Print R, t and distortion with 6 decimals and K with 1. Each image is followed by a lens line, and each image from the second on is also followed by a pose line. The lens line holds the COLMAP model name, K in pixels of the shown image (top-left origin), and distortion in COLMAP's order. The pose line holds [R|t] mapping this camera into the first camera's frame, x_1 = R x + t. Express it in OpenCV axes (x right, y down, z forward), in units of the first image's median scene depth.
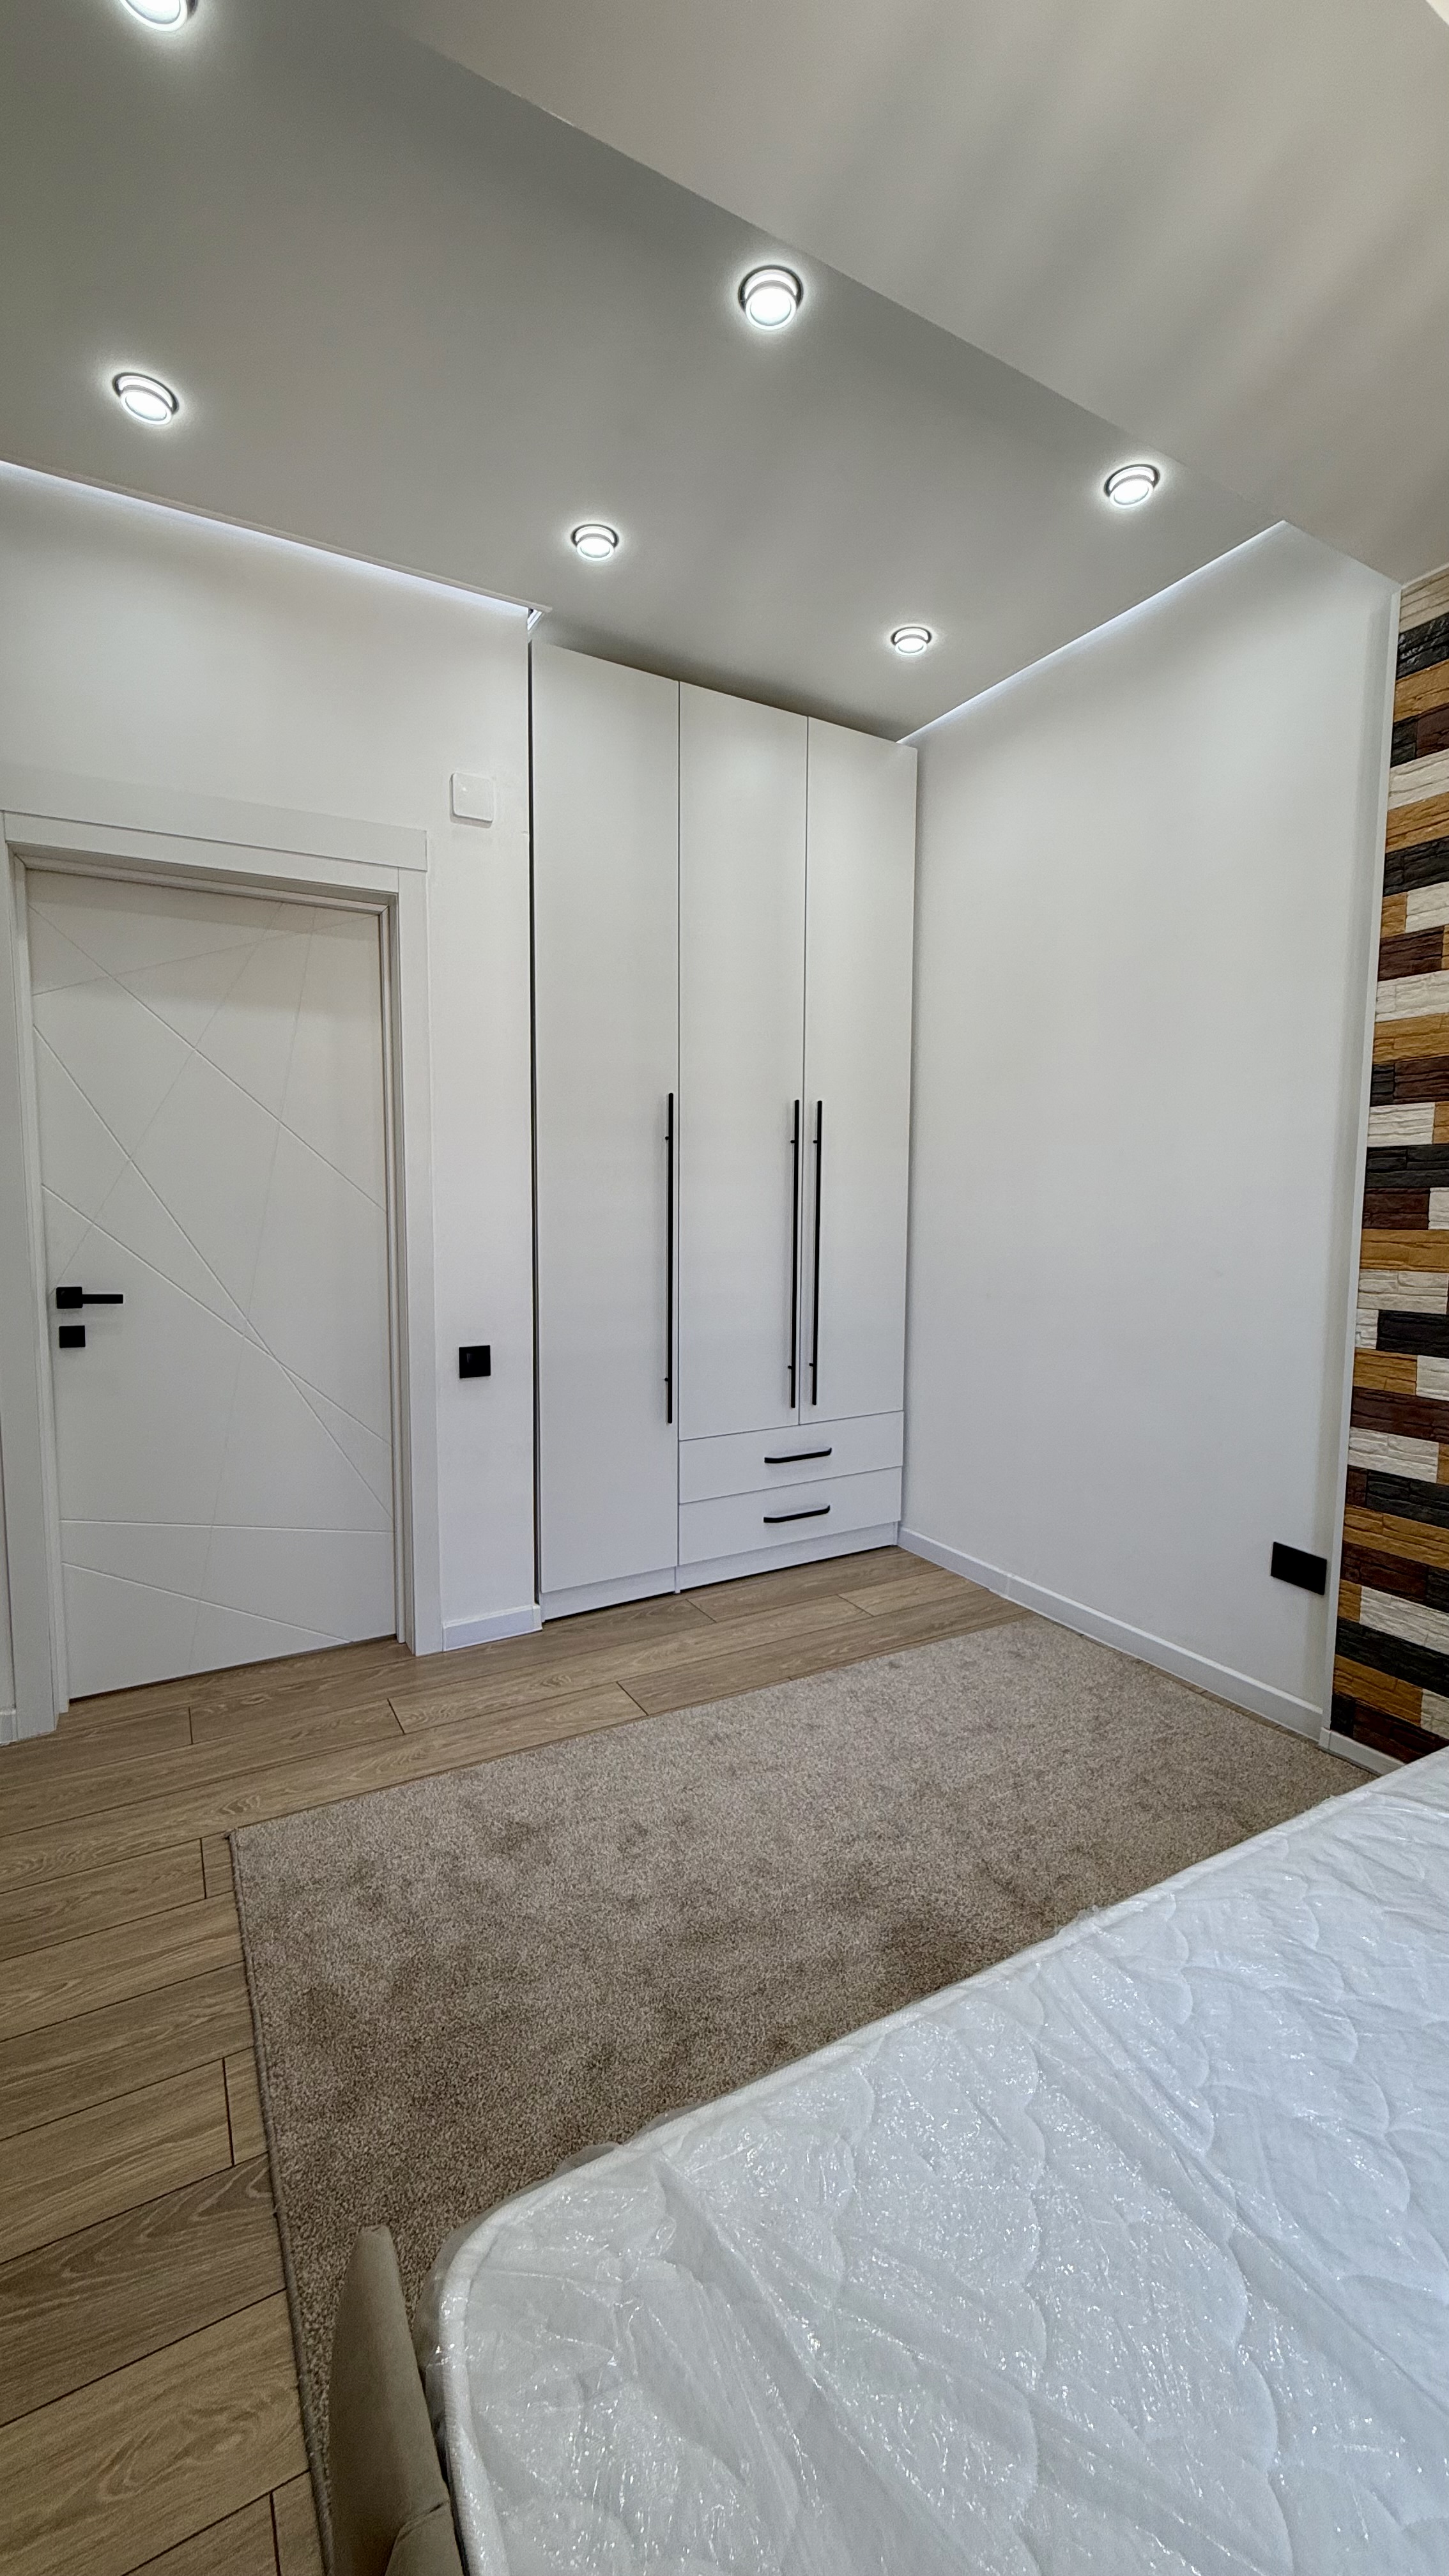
lens RADIAL K [[1025.8, 0, 727.5], [0, 1025.8, 1287.9], [0, 0, 1]] dist [-0.001169, 0.000462]
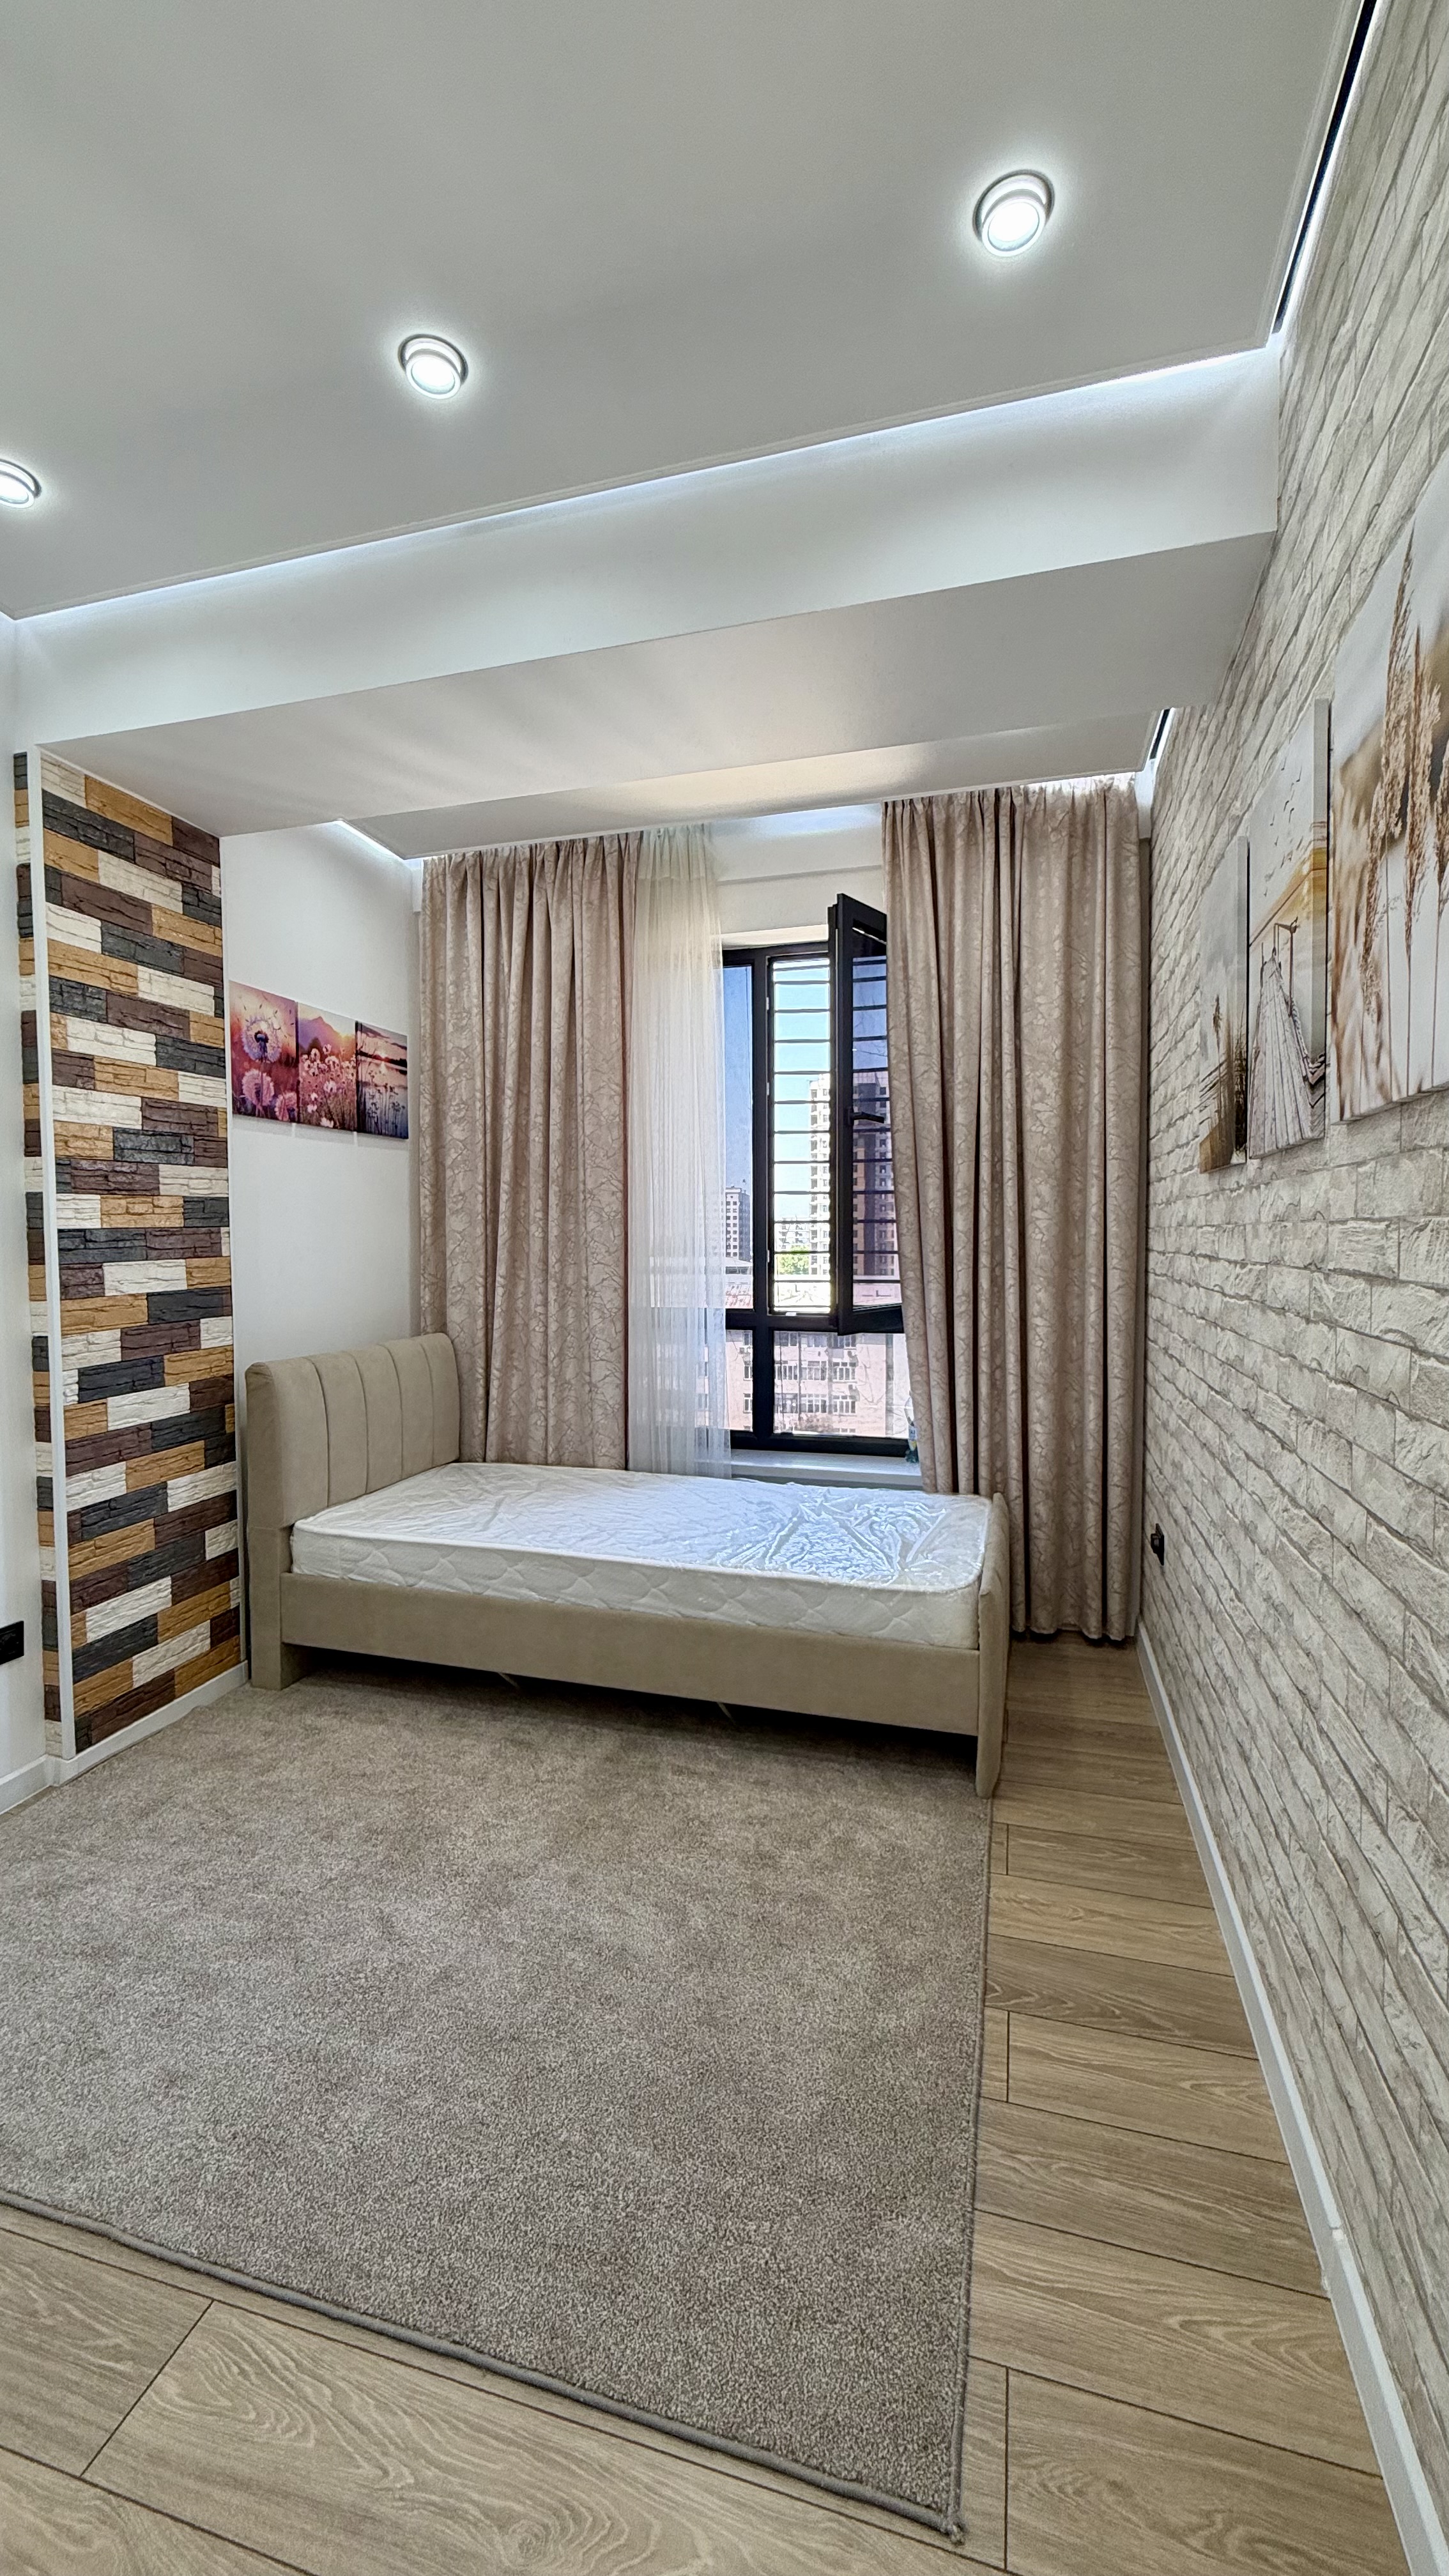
lens RADIAL K [[1025.8, 0, 719.6], [0, 1025.8, 1295.7], [0, 0, 1]] dist [-0.001169, 0.000462]
pose [[-0.696813, -0.042668, 0.715983, -0.722563], [0.070470, 0.989327, 0.127540, -0.162623], [-0.713783, 0.139327, -0.686369, 1.307569]]
